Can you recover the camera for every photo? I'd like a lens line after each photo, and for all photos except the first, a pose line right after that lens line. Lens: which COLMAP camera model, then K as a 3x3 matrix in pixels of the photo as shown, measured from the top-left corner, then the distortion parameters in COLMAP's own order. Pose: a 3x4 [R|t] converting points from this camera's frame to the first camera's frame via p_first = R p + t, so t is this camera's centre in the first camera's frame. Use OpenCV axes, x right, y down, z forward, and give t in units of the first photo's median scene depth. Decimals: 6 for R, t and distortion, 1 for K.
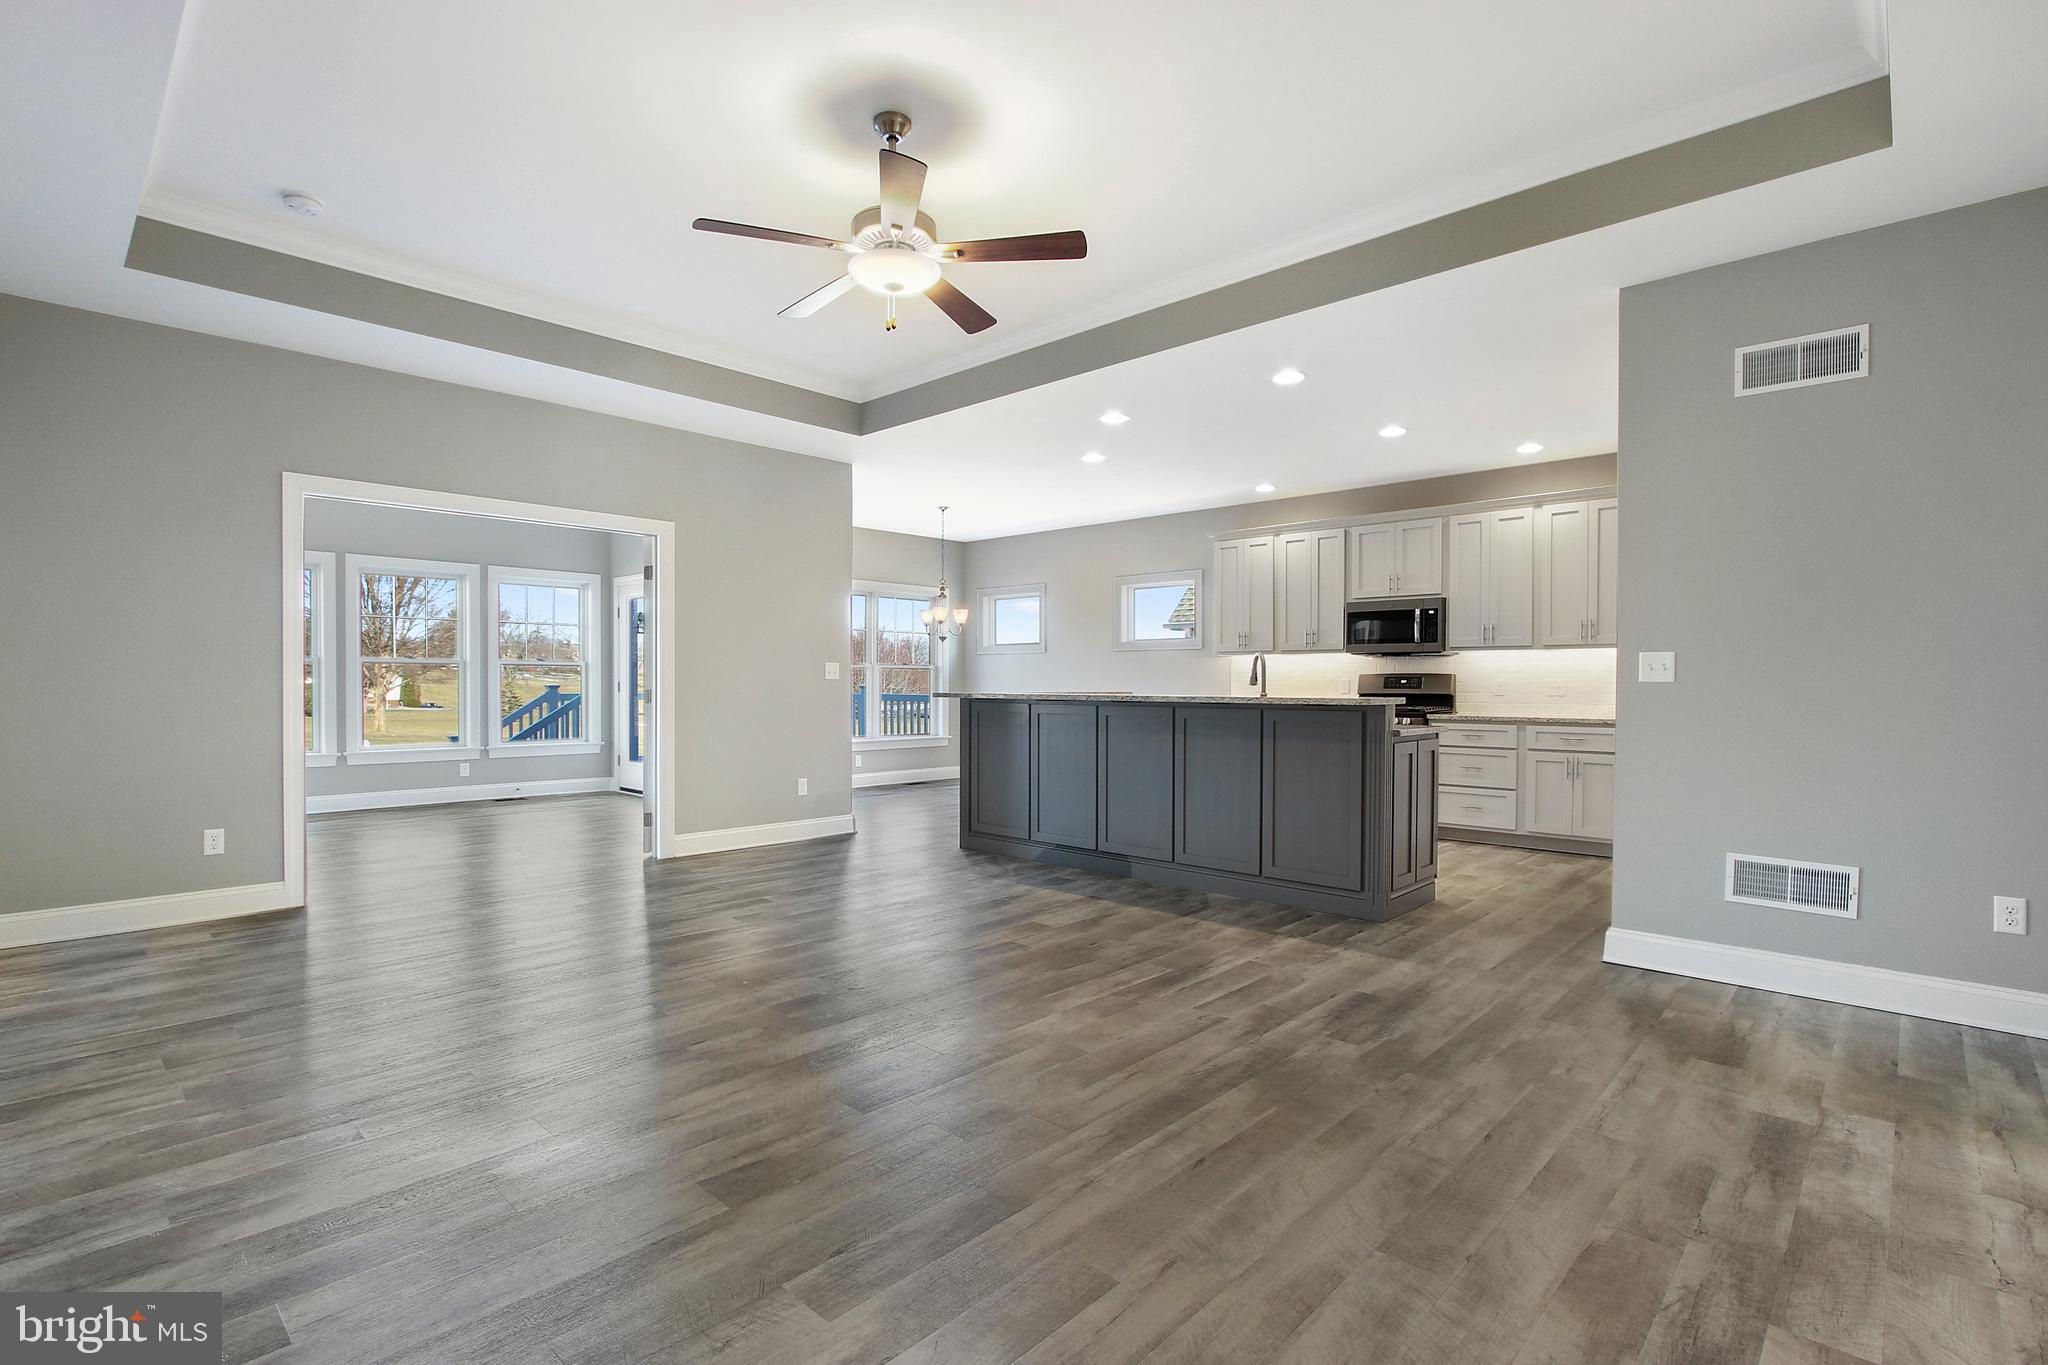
lens RADIAL K [[952.8, 0, 1026.8], [0, 952.8, 660.4], [0, 0, 1]] dist [-0.019857, 0.002368]
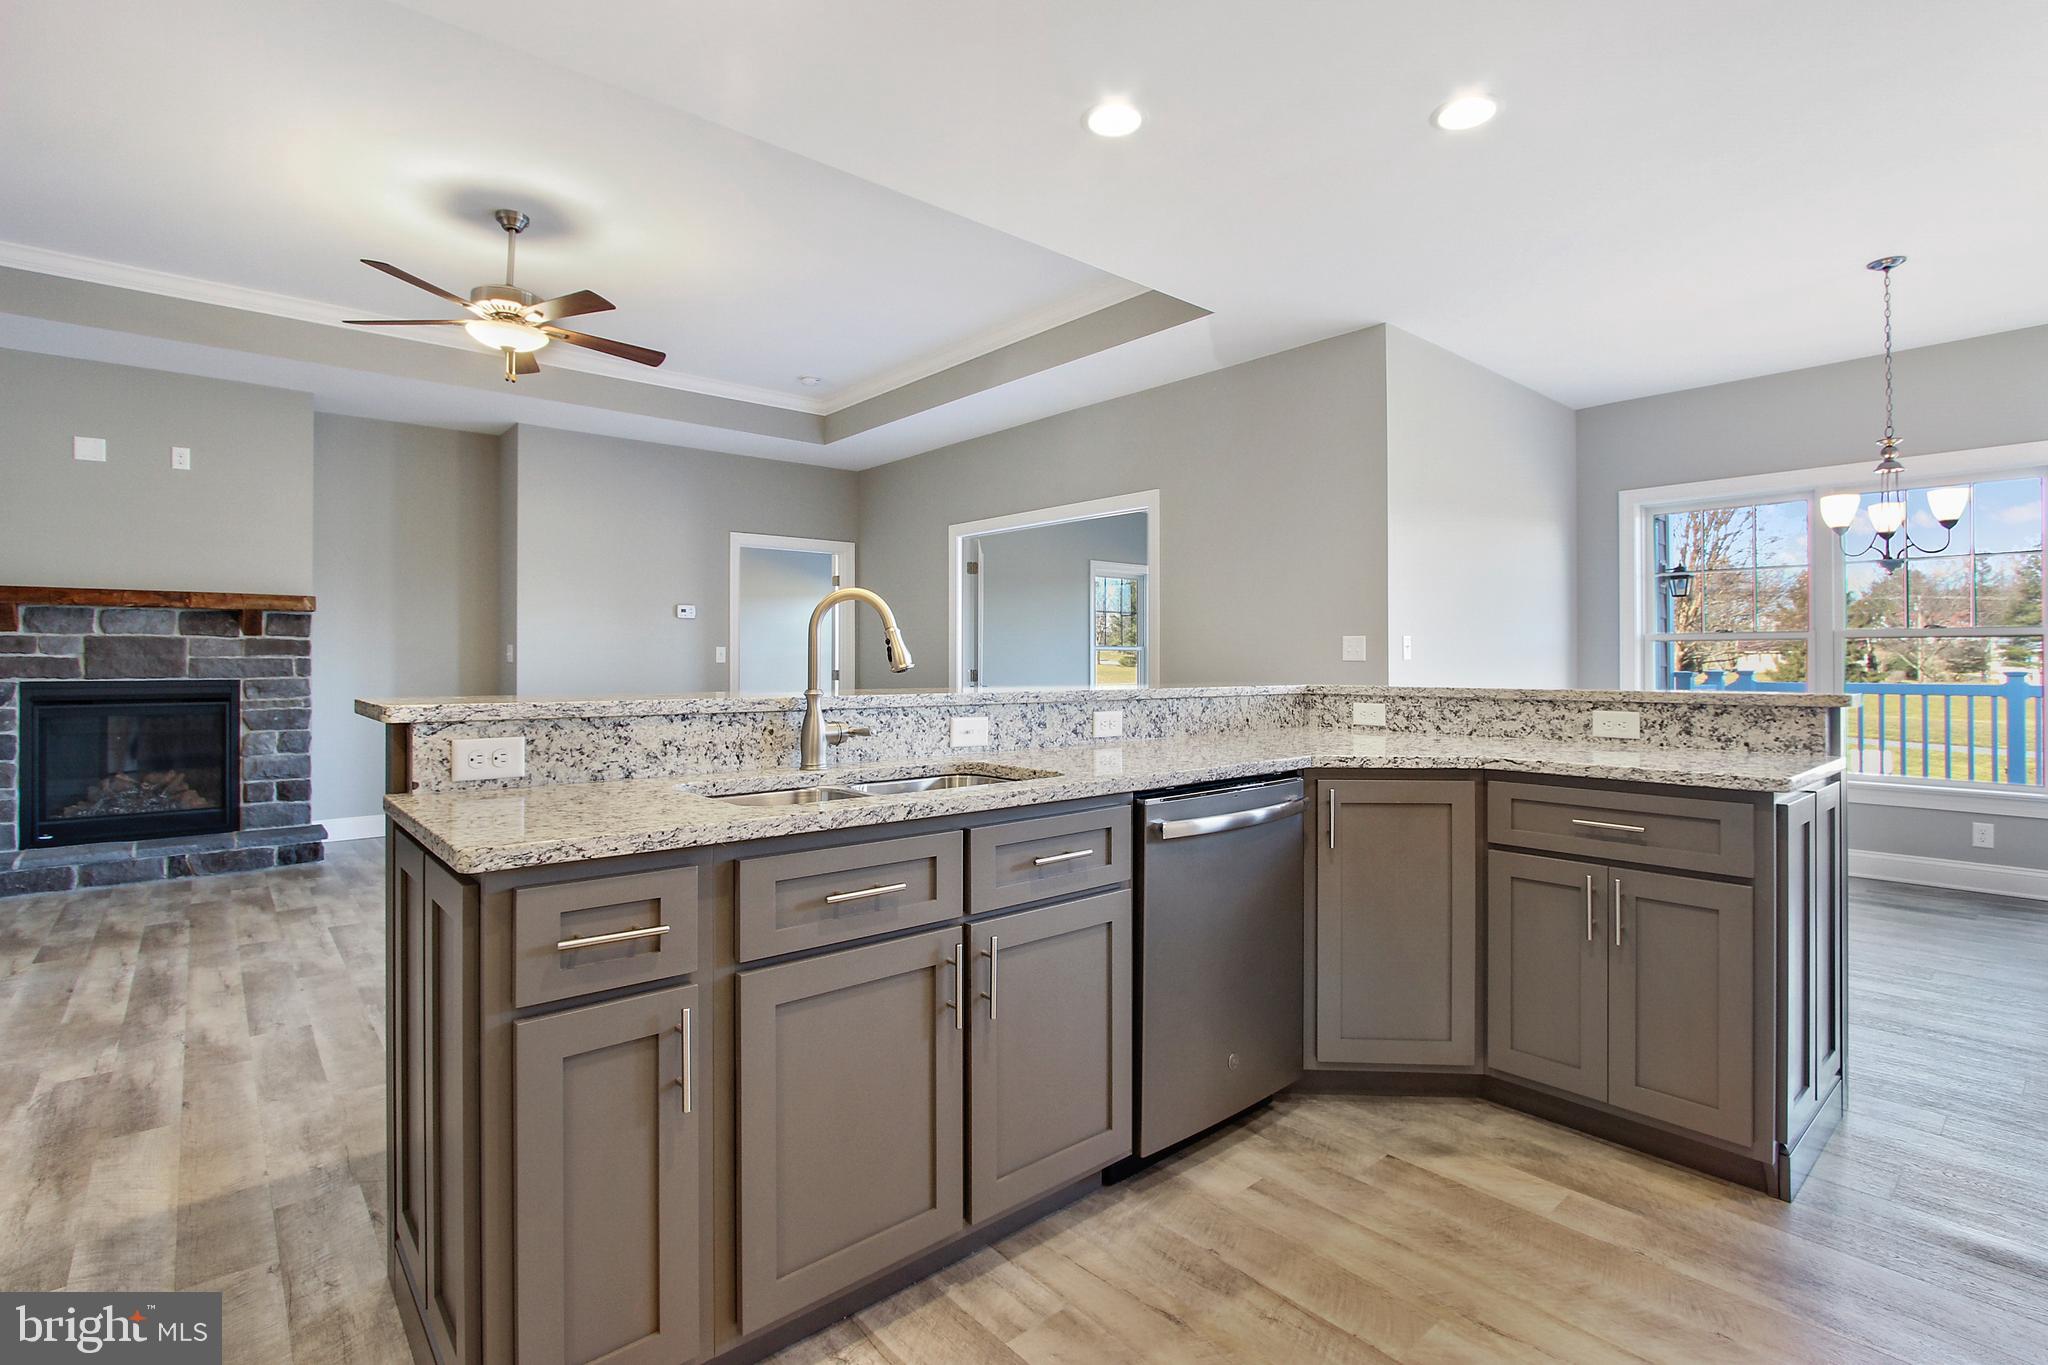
lens RADIAL K [[952.8, 0, 1026.8], [0, 952.8, 660.4], [0, 0, 1]] dist [-0.019857, 0.002368]
pose [[-0.094898, -0.008145, -0.995454, 0.928536], [0.021851, 0.999709, -0.010262, 0.040525], [0.995247, -0.022726, -0.094692, 1.639416]]
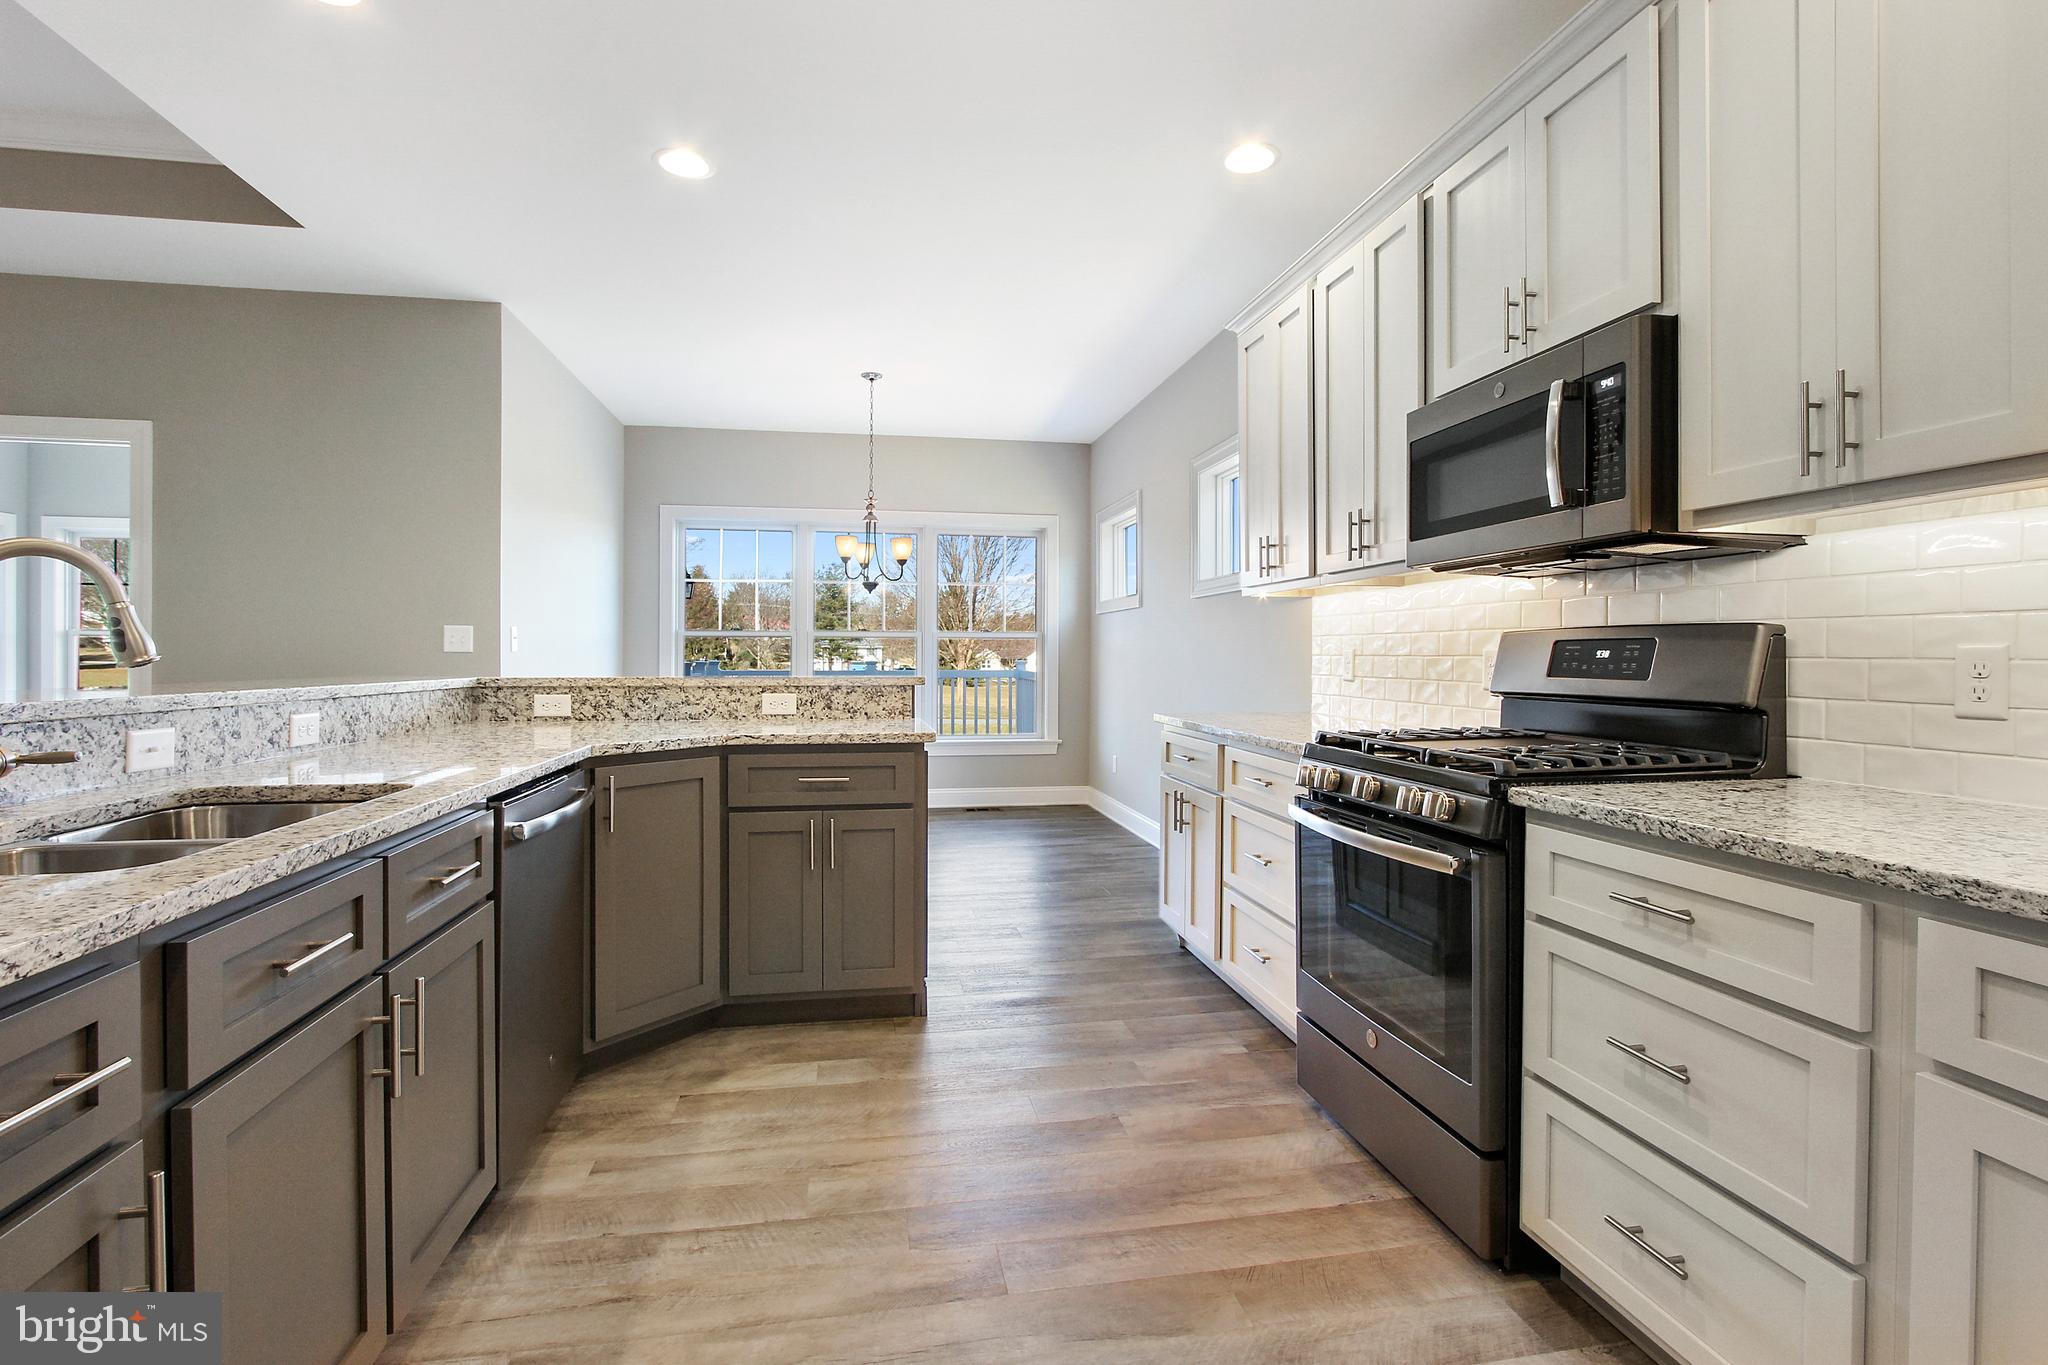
lens RADIAL K [[952.8, 0, 1026.8], [0, 952.8, 660.4], [0, 0, 1]] dist [-0.019857, 0.002368]
pose [[0.810707, 0.000346, -0.585452, 0.897438], [0.013730, 0.999714, 0.019604, 0.034913], [0.585291, -0.023932, 0.810470, 1.408086]]
